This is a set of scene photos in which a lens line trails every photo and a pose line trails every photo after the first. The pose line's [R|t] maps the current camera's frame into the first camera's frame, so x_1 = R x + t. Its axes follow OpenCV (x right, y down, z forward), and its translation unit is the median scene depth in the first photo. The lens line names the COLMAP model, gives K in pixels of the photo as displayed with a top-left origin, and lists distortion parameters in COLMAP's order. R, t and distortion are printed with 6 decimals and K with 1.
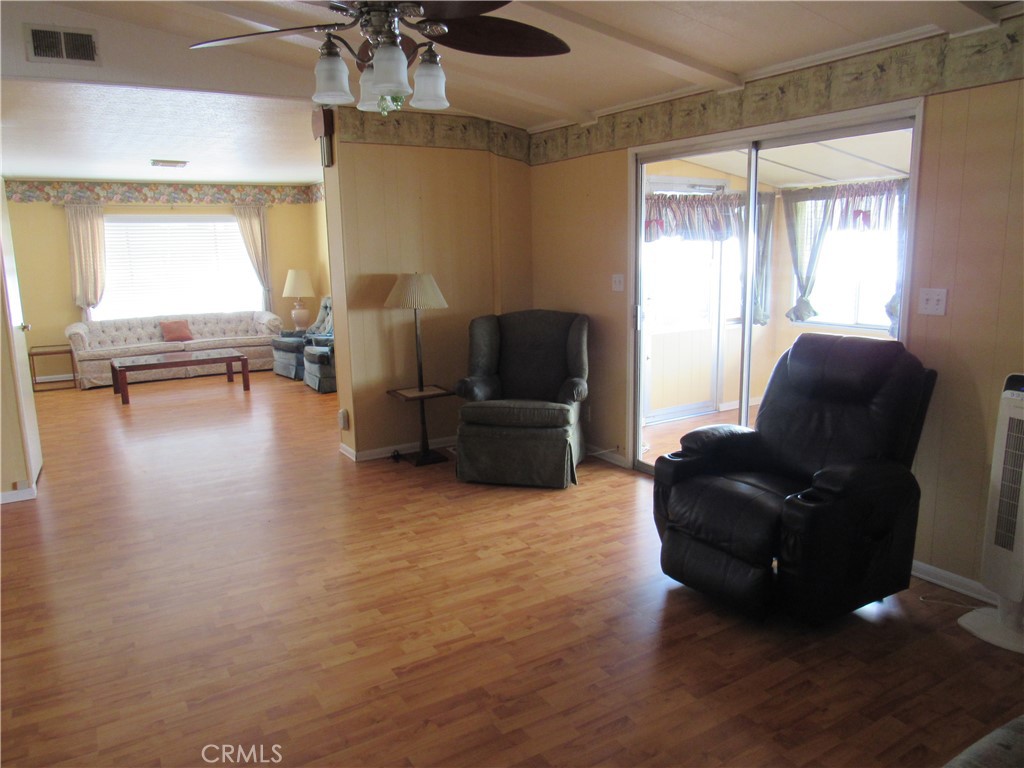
lens RADIAL K [[730.3, 0, 513.0], [0, 730.3, 384.0], [0, 0, 1]] dist [-0.021354, -0.001634]
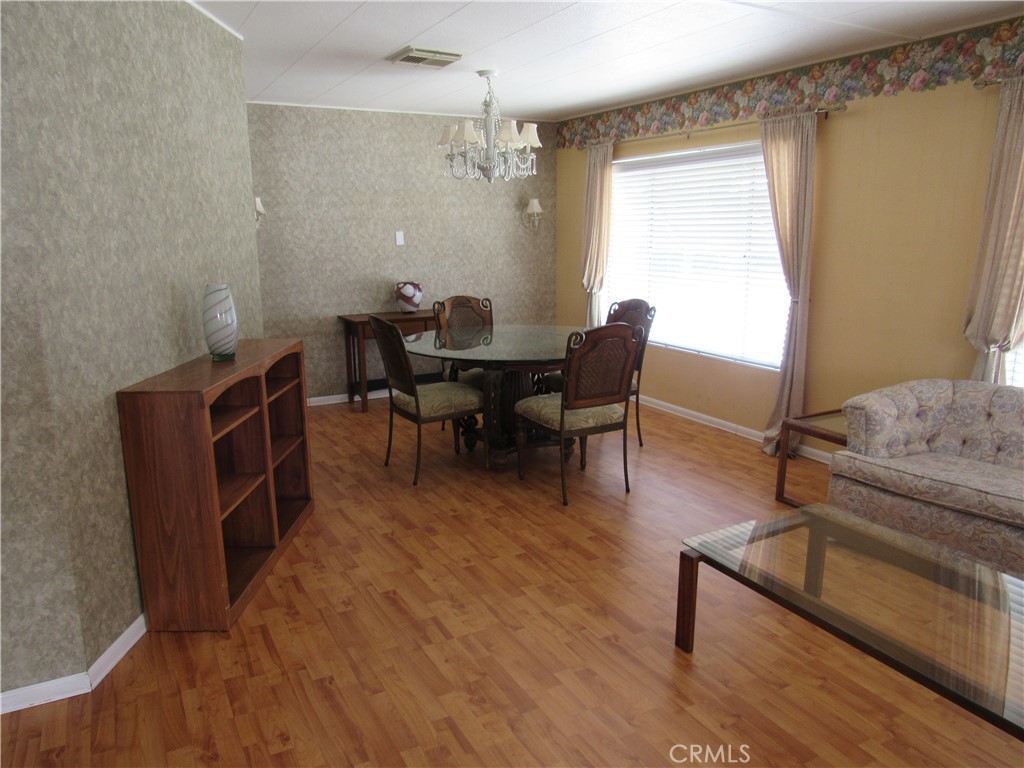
lens RADIAL K [[730.3, 0, 515.0], [0, 730.3, 381.8], [0, 0, 1]] dist [-0.021354, -0.001634]
pose [[-0.050256, 0.231650, -0.971500, -0.178477], [-0.178676, 0.954951, 0.236946, -0.128055], [0.982624, 0.185492, -0.006601, 0.716929]]
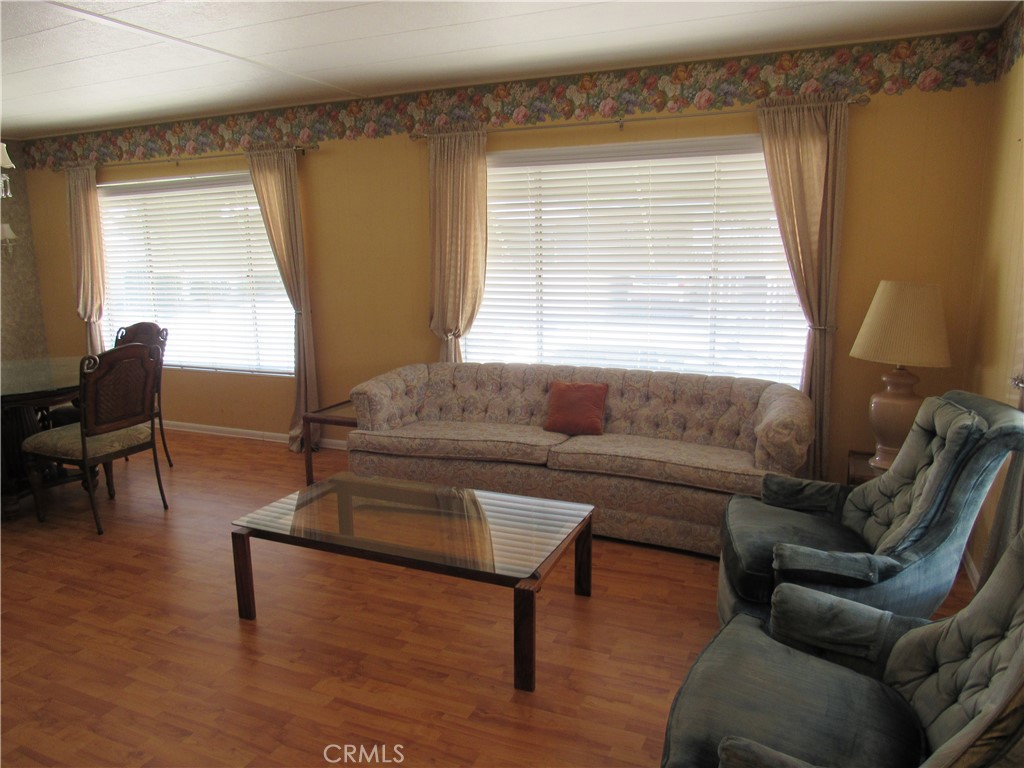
lens RADIAL K [[730.3, 0, 511.0], [0, 730.3, 381.9], [0, 0, 1]] dist [-0.021354, -0.001634]
pose [[0.565825, 0.163326, -0.808187, -0.127707], [-0.149045, 0.984298, 0.094568, -0.122811], [0.810942, 0.066947, 0.581284, 0.700688]]
